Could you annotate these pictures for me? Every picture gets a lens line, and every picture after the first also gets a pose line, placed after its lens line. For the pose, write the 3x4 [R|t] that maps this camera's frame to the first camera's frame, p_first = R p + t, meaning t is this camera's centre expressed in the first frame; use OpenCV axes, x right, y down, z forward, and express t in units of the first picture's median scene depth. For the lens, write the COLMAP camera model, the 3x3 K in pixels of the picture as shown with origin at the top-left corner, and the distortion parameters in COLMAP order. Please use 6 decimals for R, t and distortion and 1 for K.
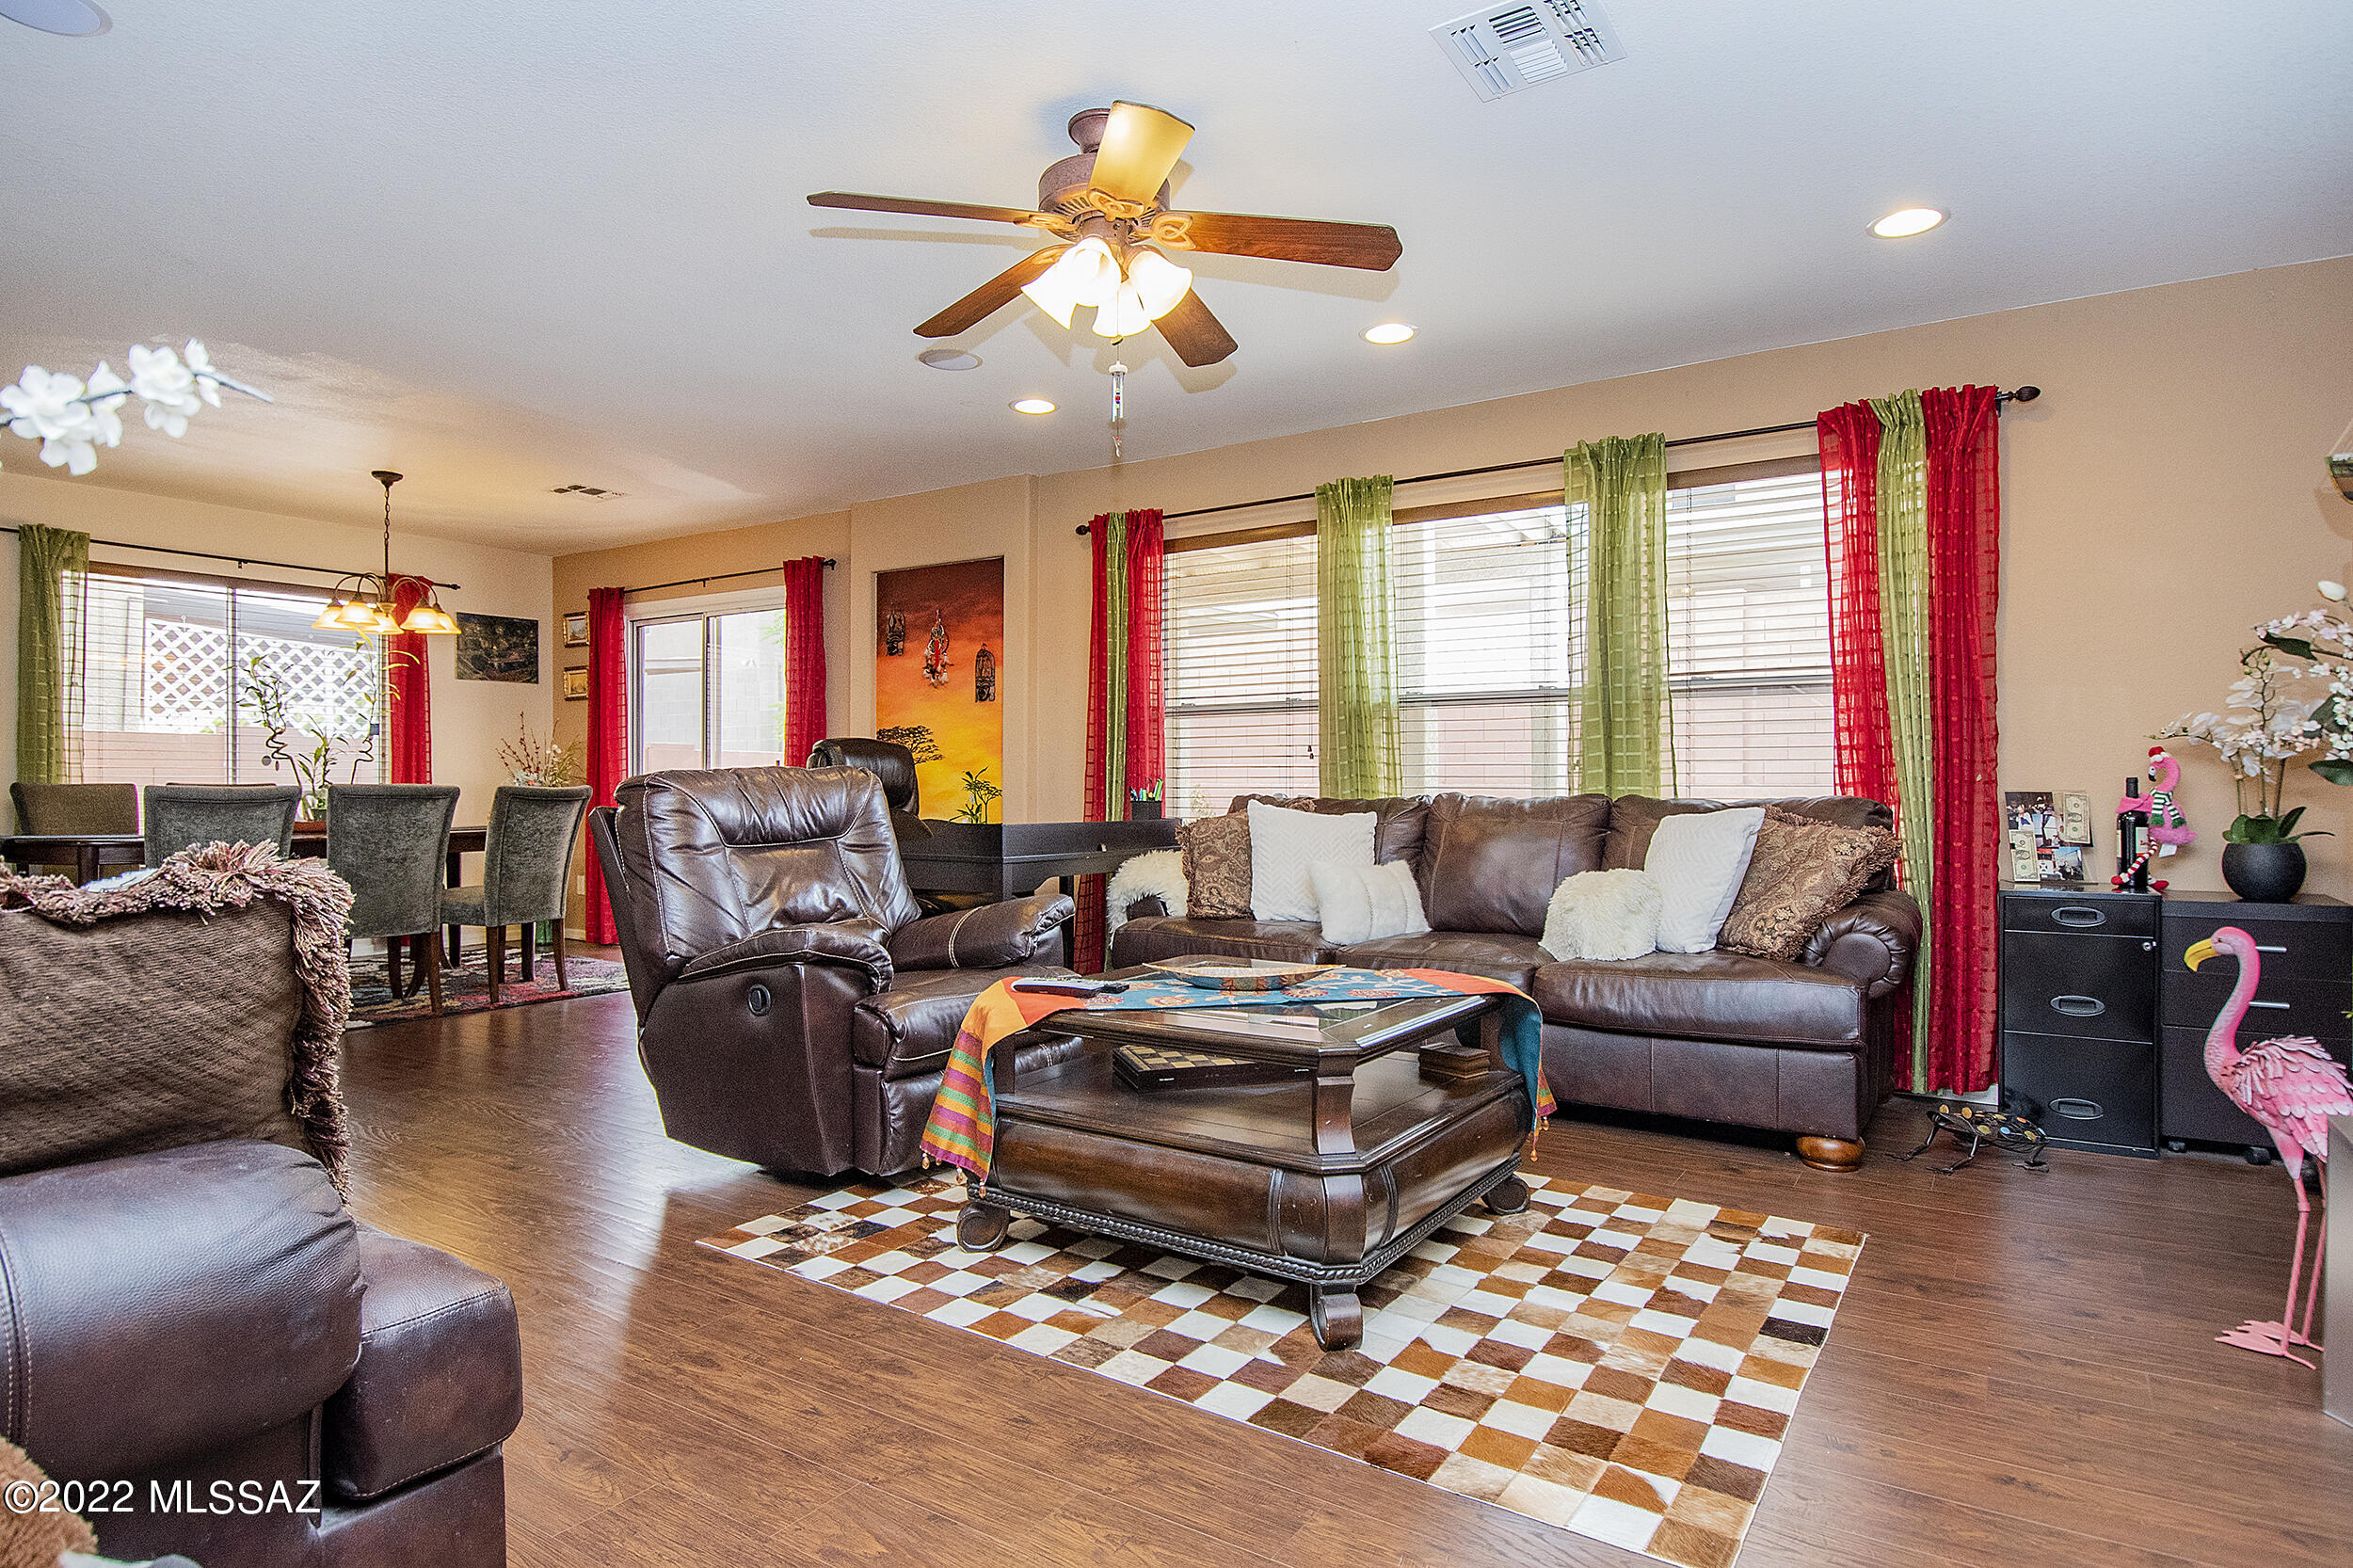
lens RADIAL K [[1232.7, 0, 1176.5], [0, 1232.7, 784.0], [0, 0, 1]] dist [0.021278, -0.035957]
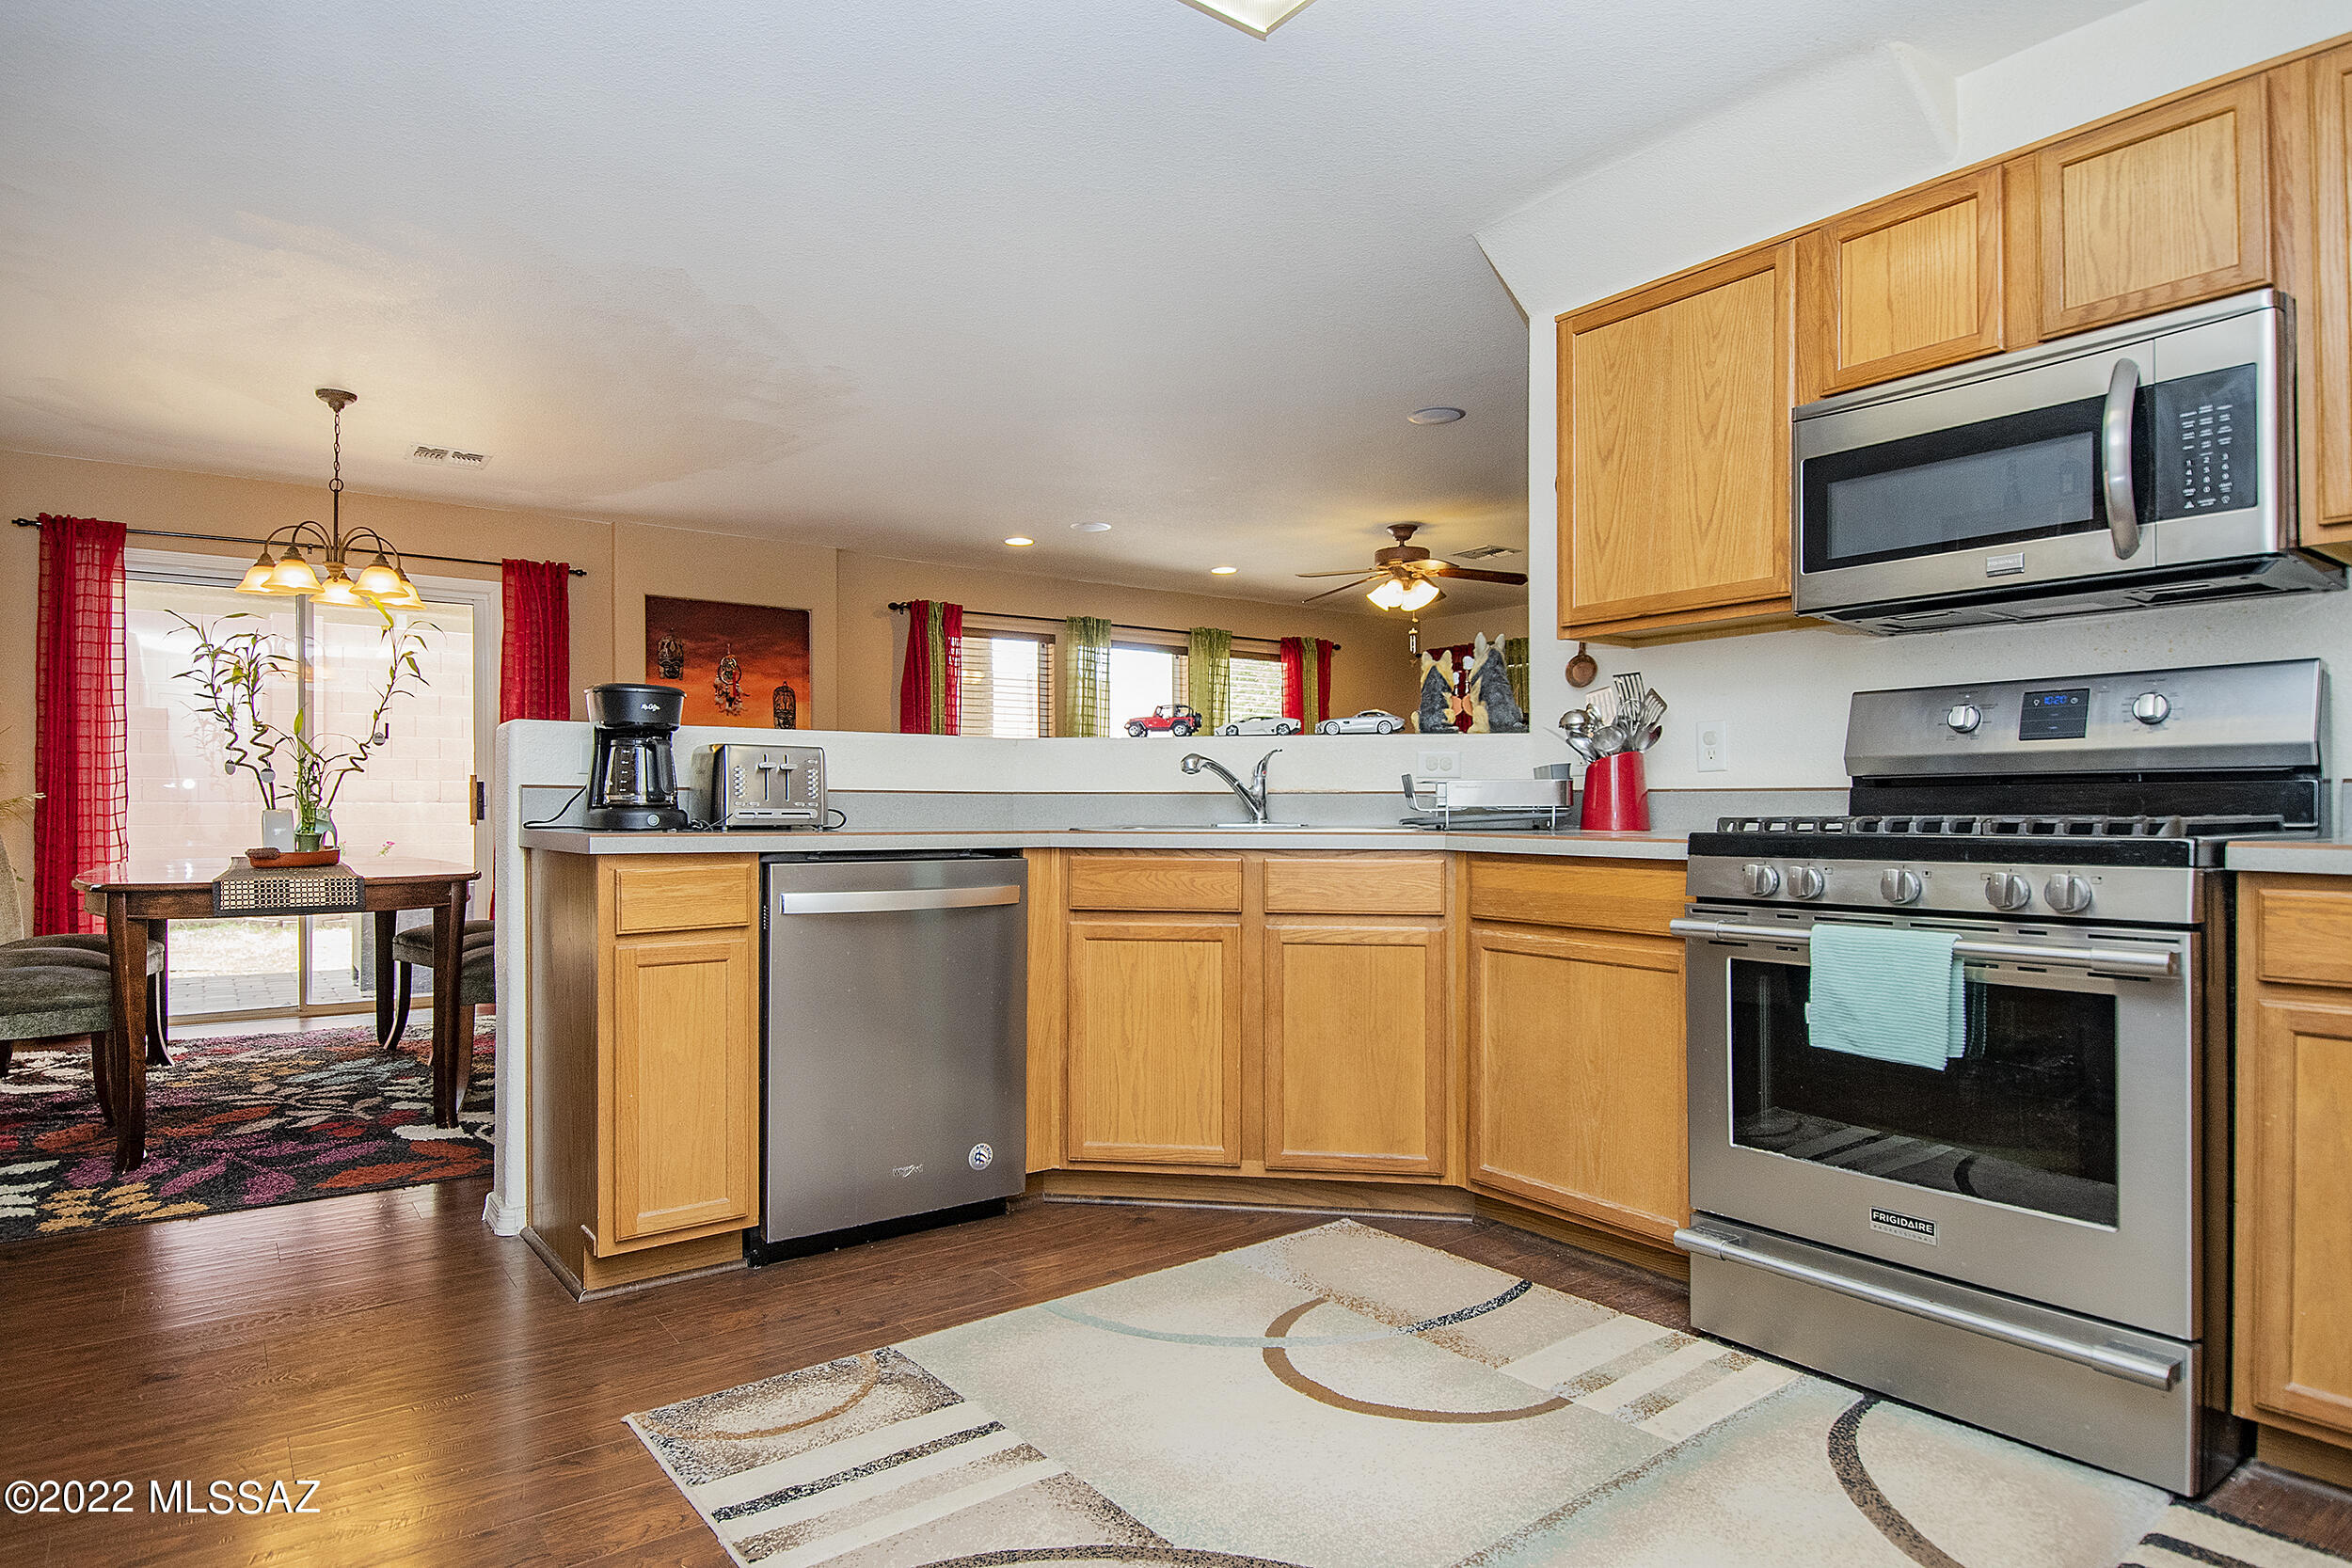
lens RADIAL K [[1357.5, 0, 1166.6], [0, 1357.5, 800.8], [0, 0, 1]] dist [0.021106, -0.024486]
pose [[0.350091, 0.002147, 0.936713, -1.110190], [0.002508, 0.999992, -0.003229, 0.003737], [-0.936712, 0.003480, 0.350083, 0.193016]]
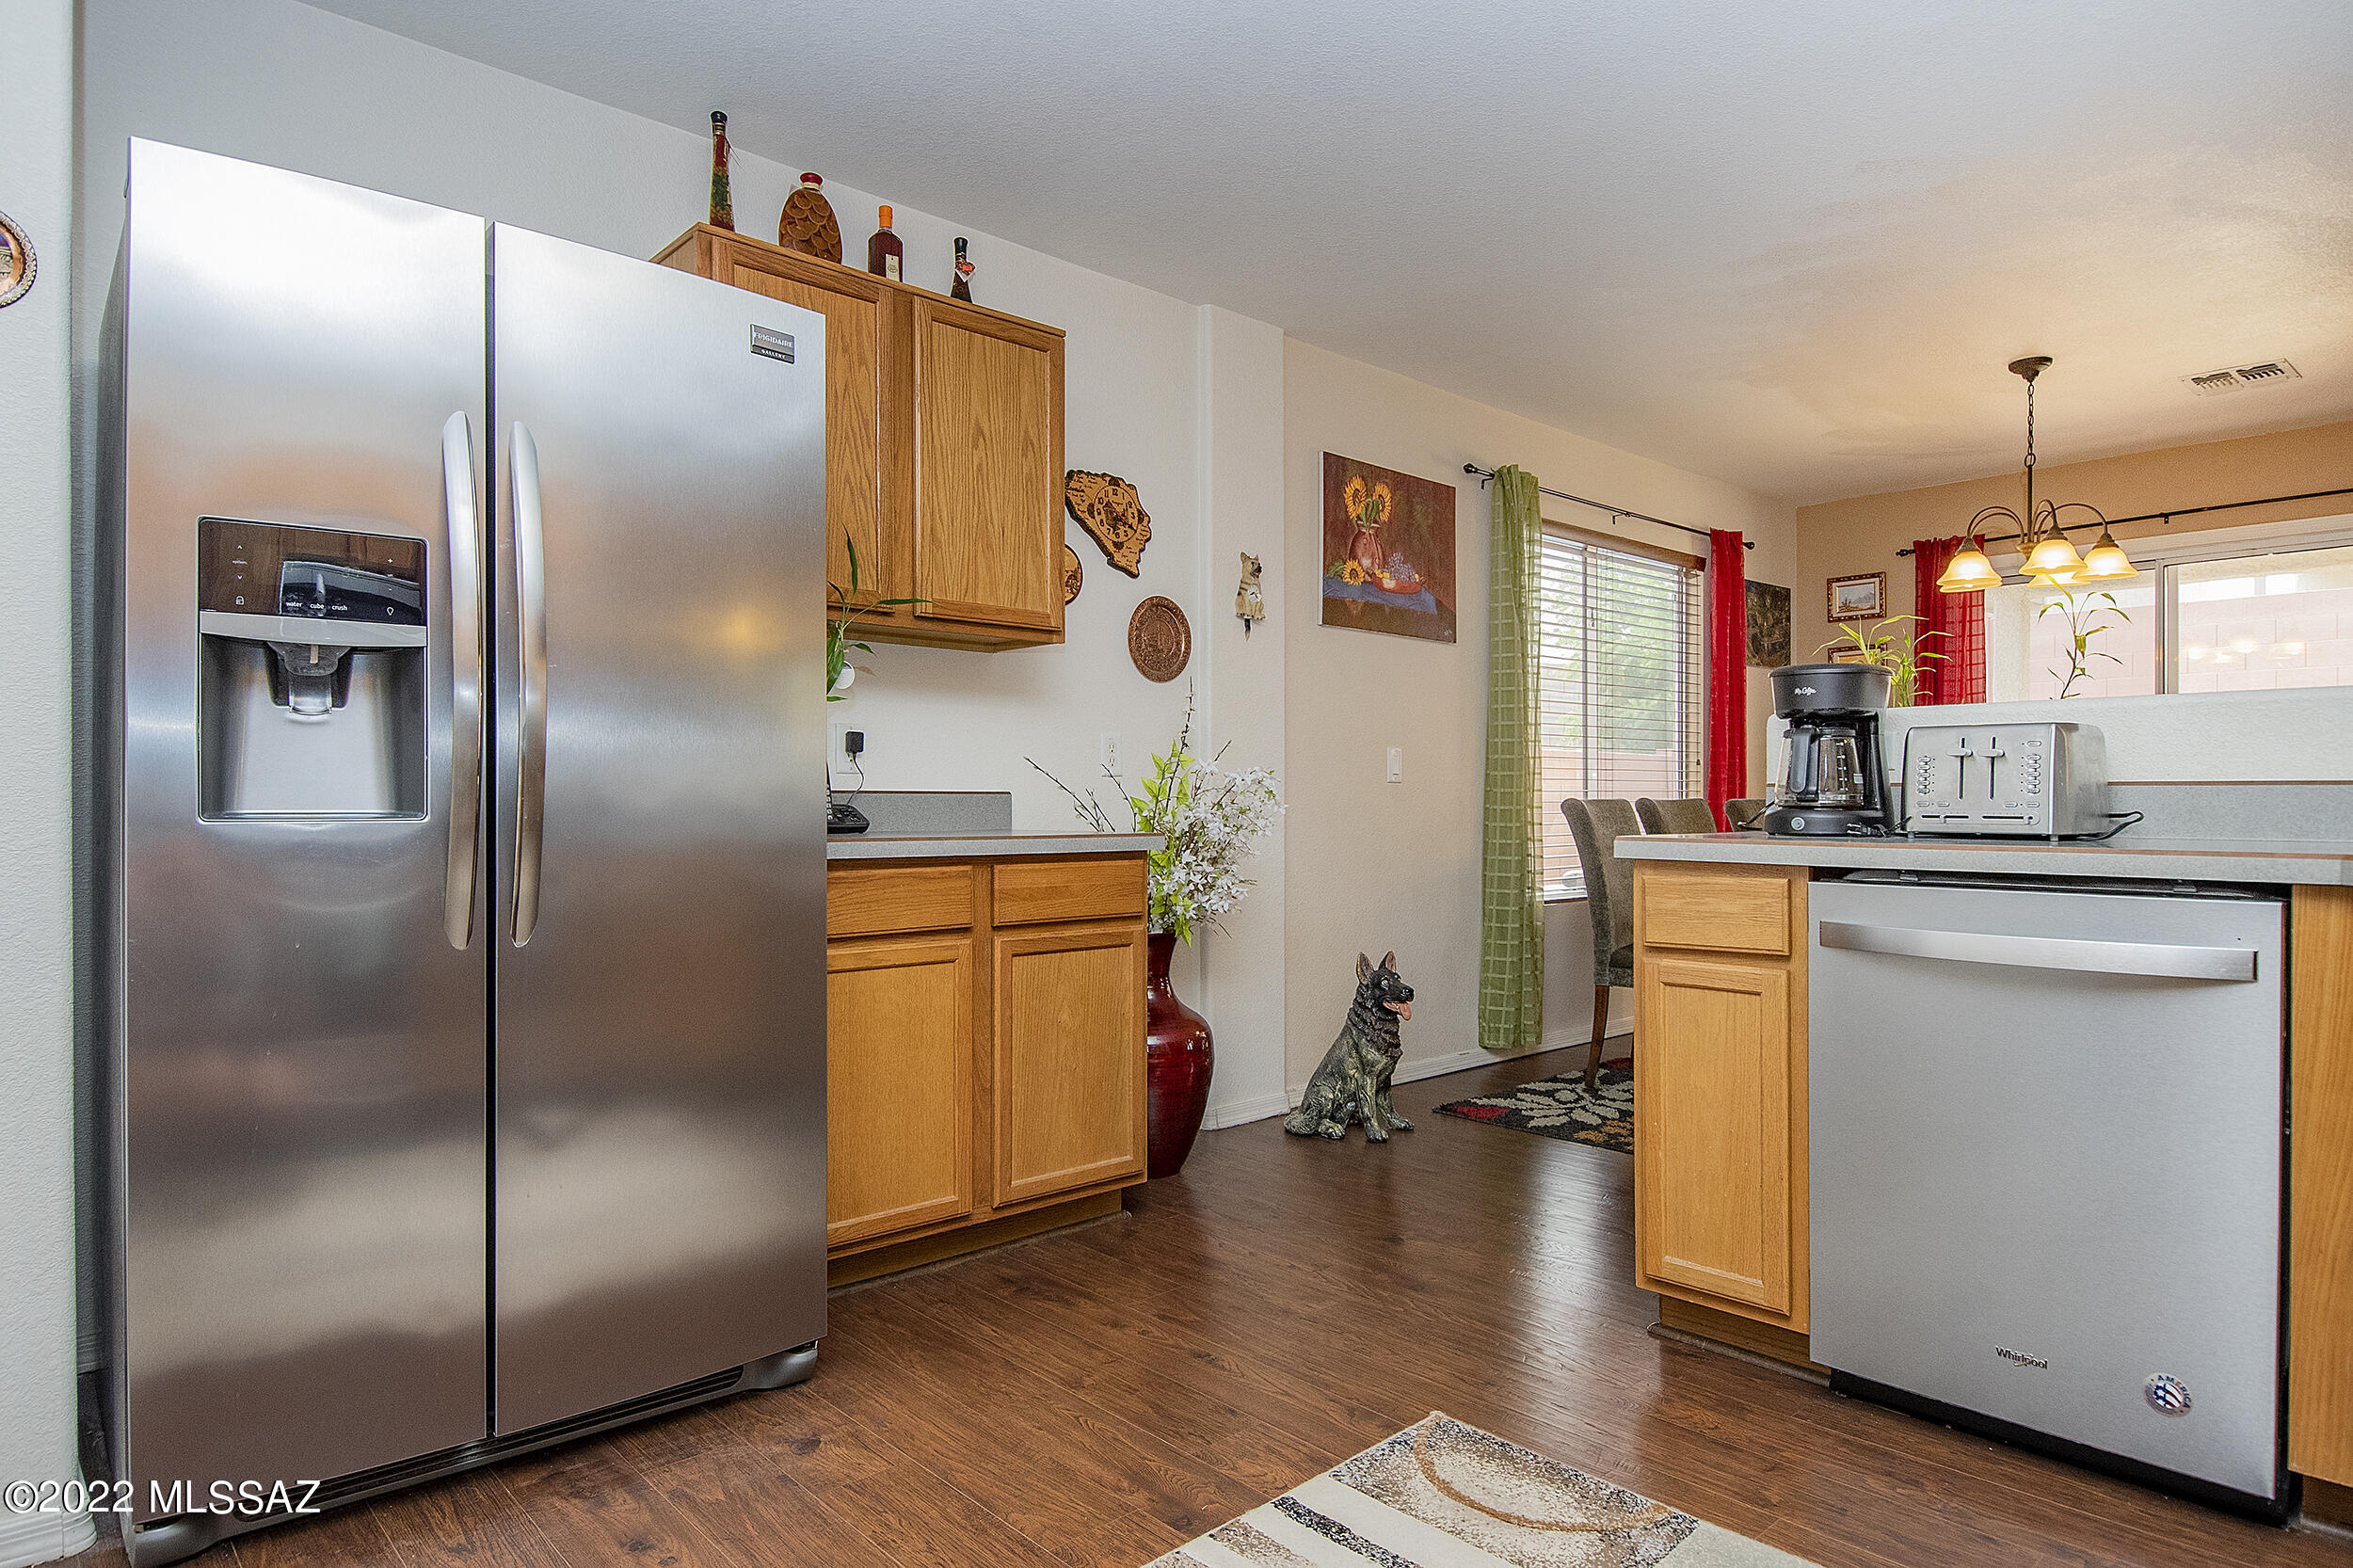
lens RADIAL K [[1358.2, 0, 1167.1], [0, 1358.2, 800.9], [0, 0, 1]] dist [0.021106, -0.024486]
pose [[0.962346, 0.000272, -0.271826, -0.796141], [-0.000573, 0.999999, -0.001029, 0.002469], [0.271825, 0.001146, 0.962346, 0.085166]]
